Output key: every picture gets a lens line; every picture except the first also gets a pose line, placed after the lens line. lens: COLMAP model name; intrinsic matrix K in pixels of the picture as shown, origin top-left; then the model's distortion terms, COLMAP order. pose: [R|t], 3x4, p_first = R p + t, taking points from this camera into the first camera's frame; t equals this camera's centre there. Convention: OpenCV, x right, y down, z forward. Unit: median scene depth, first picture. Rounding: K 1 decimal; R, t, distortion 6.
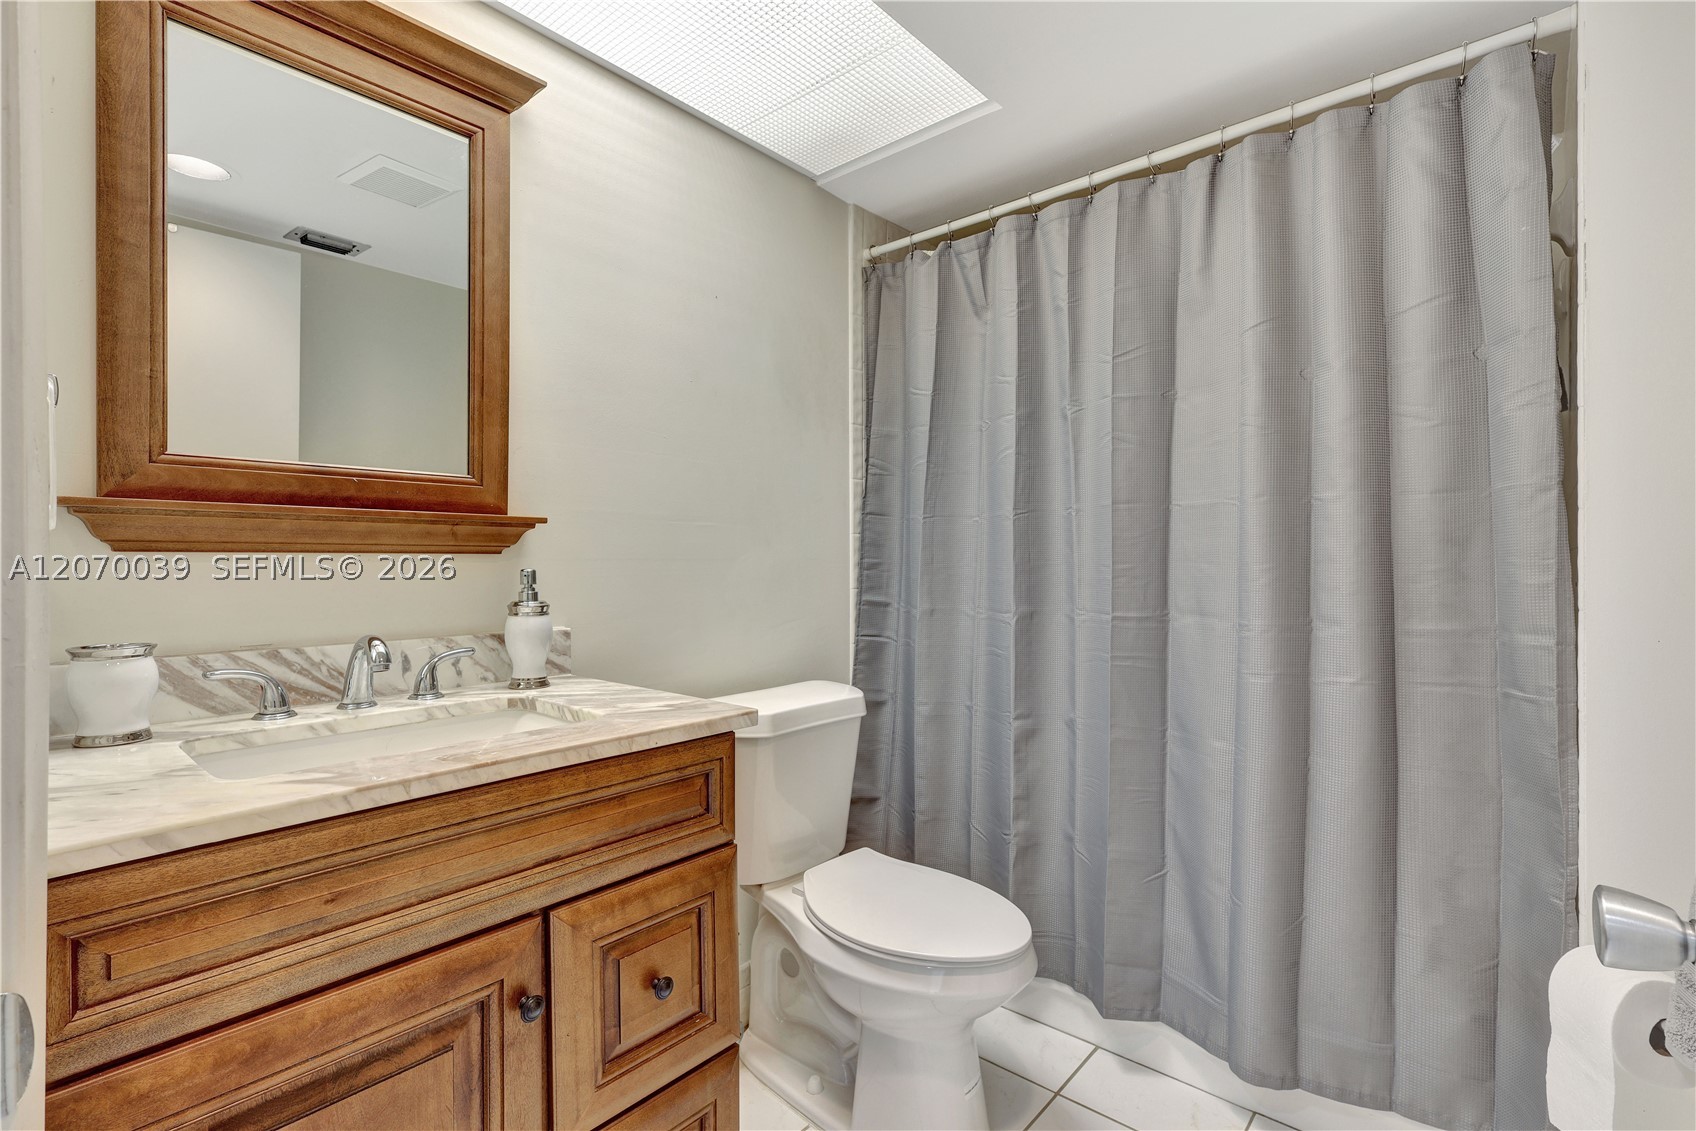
lens RADIAL K [[783.6, 0, 845.7], [0, 783.6, 562.6], [0, 0, 1]] dist [-0.003216, -0.000416]
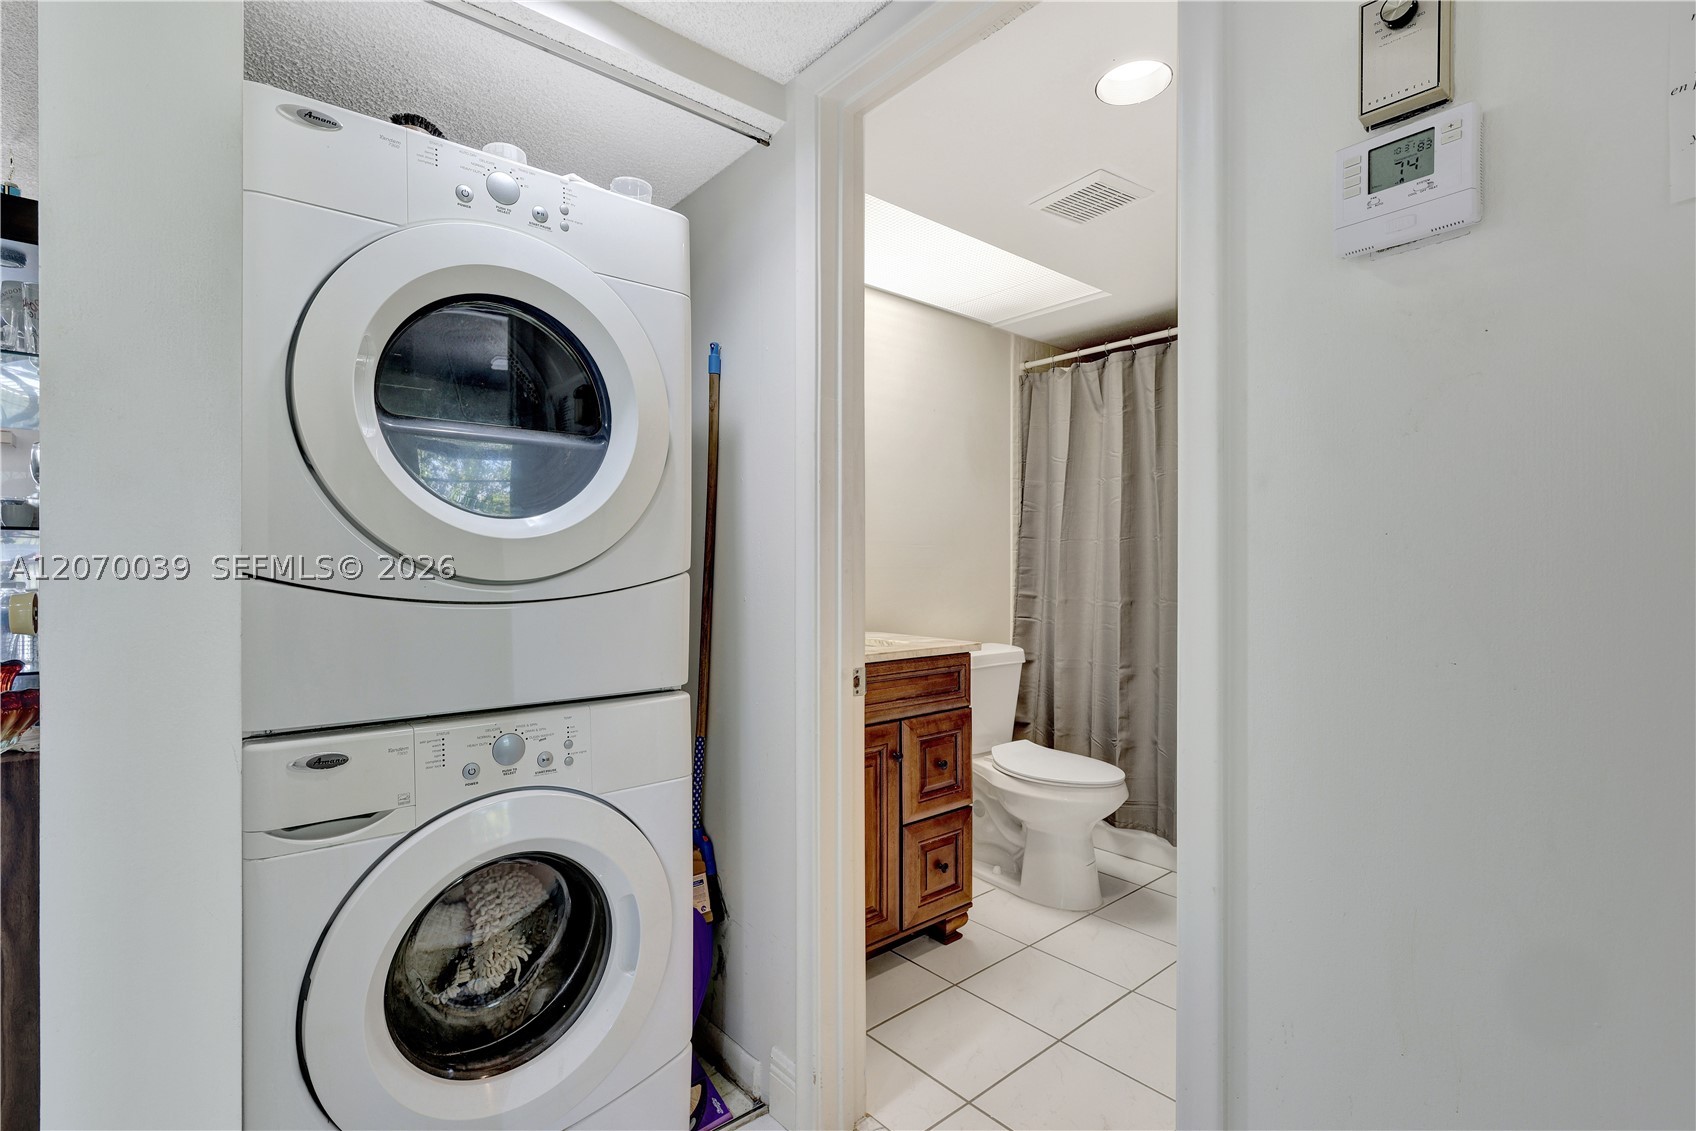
lens RADIAL K [[783.6, 0, 851.4], [0, 783.6, 572.6], [0, 0, 1]] dist [-0.003216, -0.000416]
pose [[0.989694, 0.003501, -0.143152, -0.095686], [-0.002587, 0.999975, 0.006570, -0.003138], [0.143172, -0.006132, 0.989679, -0.643178]]
